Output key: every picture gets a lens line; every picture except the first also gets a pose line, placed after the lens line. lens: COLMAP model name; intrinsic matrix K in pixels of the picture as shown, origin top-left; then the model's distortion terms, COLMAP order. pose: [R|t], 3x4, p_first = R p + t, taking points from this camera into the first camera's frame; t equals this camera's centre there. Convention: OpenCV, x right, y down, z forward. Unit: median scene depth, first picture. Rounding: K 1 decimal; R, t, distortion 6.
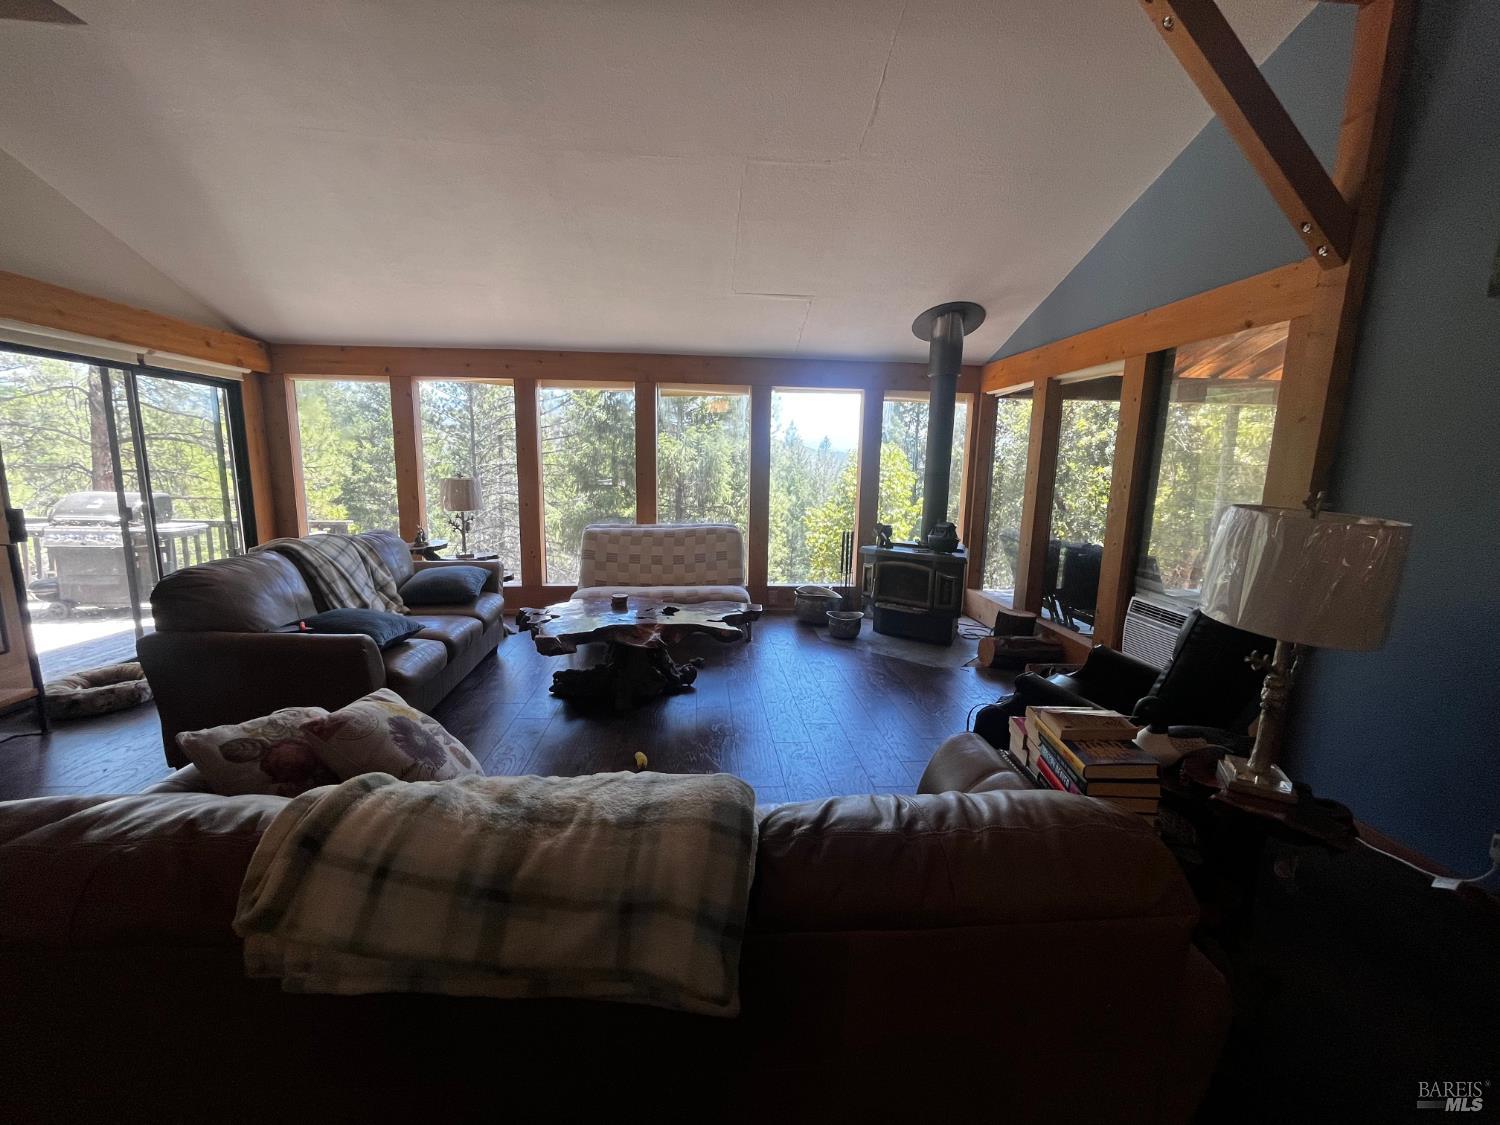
lens RADIAL K [[609.5, 0, 747.9], [0, 609.5, 563.5], [0, 0, 1]] dist [-0.001947, -0.000080]
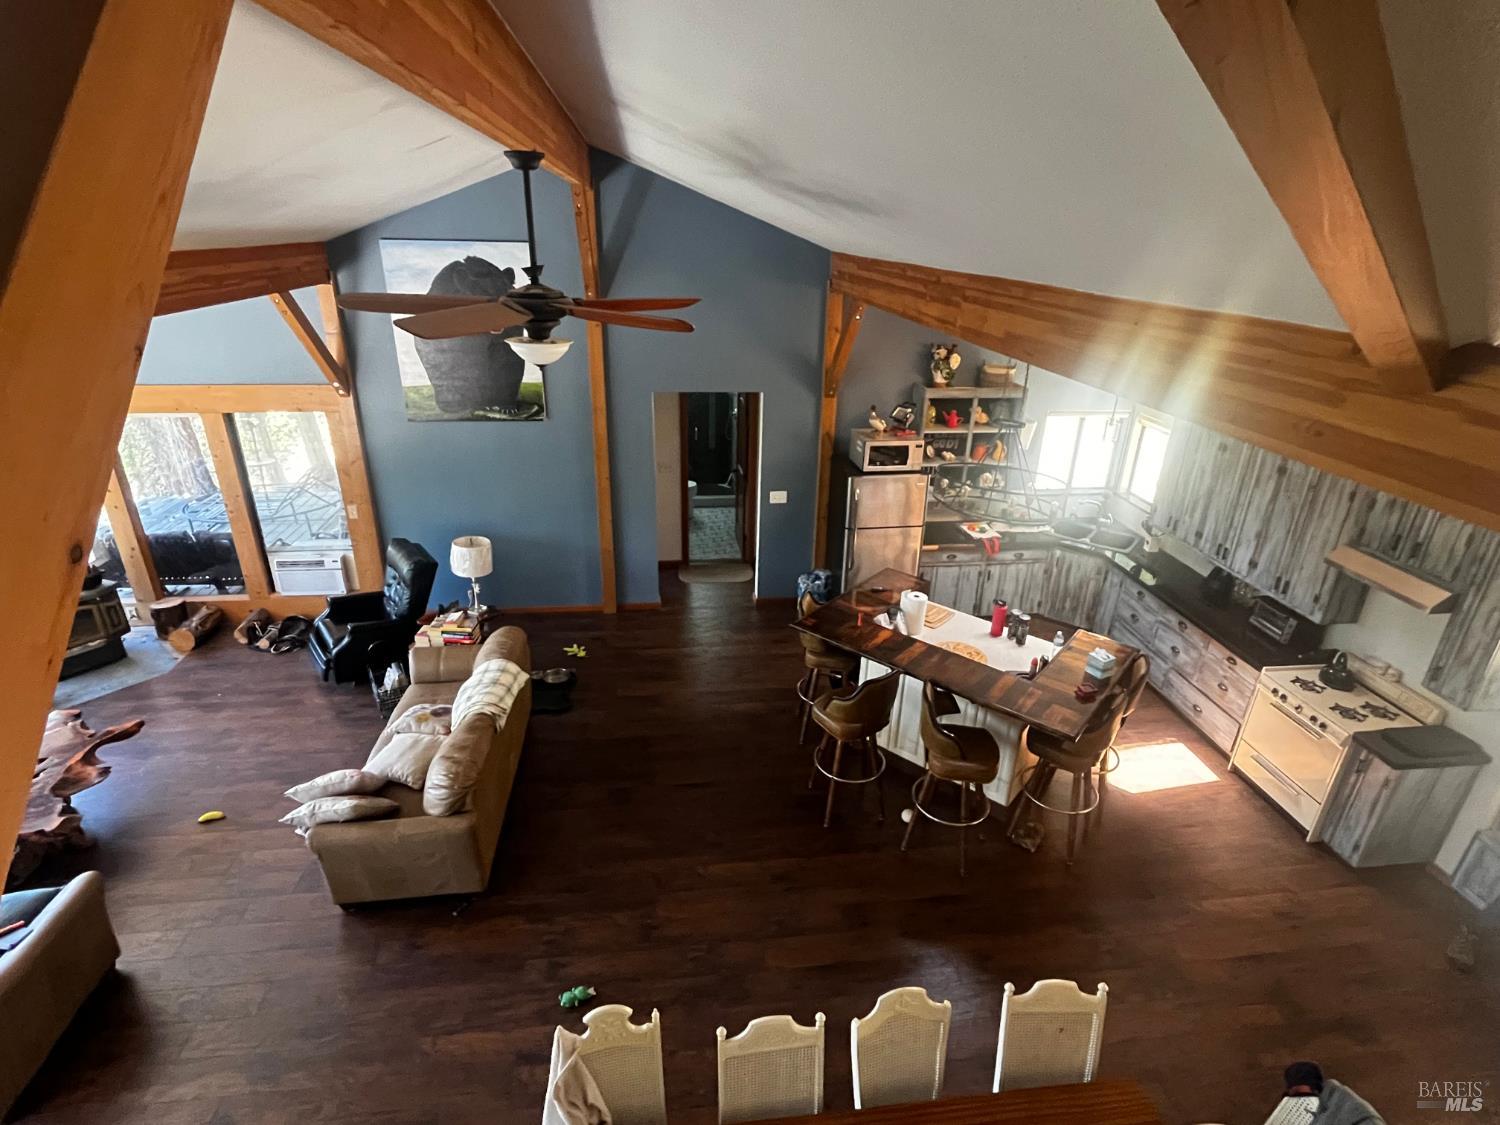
lens RADIAL K [[746.9, 0, 747.3], [0, 746.9, 560.4], [0, 0, 1]] dist [0.003899, -0.000859]
pose [[-0.038584, -0.416939, 0.908115, -1.008438], [0.138688, 0.897762, 0.418078, -0.499132], [-0.989584, 0.142076, 0.023185, -0.225917]]
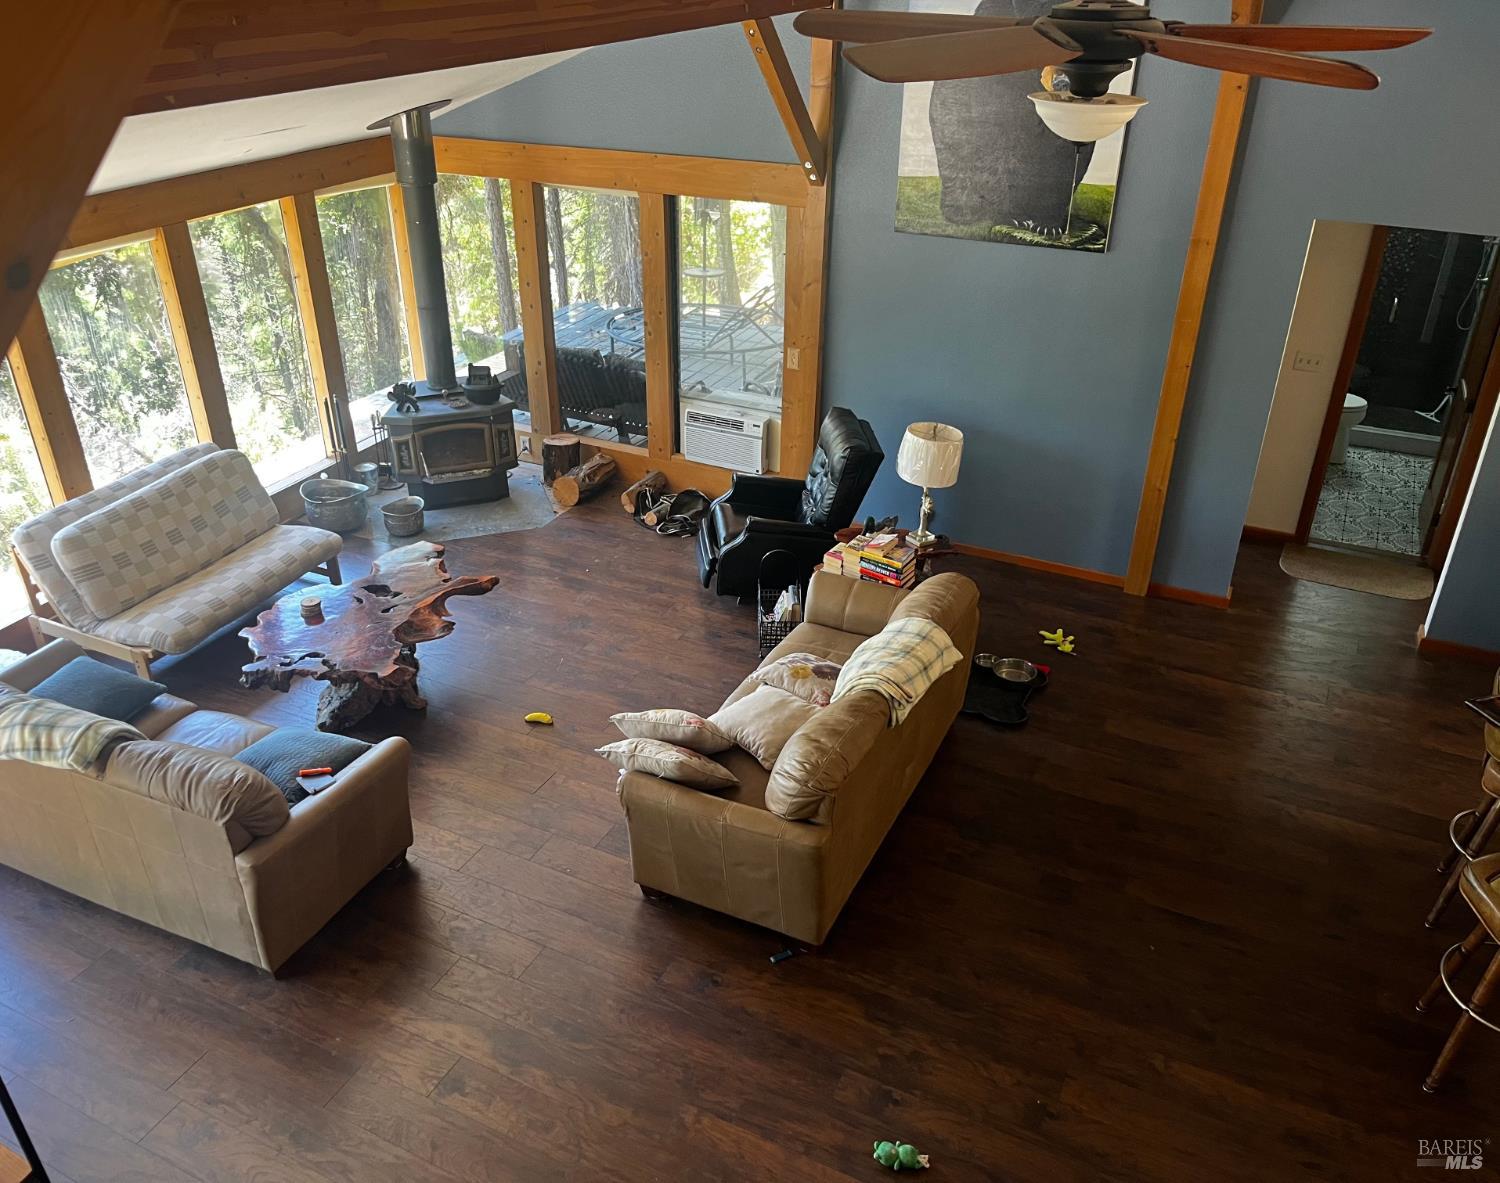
lens RADIAL K [[1188.1, 0, 741.4], [0, 1188.1, 596.1], [0, 0, 1]] dist [0.050413, -0.026263]
pose [[0.518409, -0.431031, 0.738555, -0.961947], [0.148192, 0.895889, 0.418834, -0.472262], [-0.842194, -0.107679, 0.528312, -0.267146]]
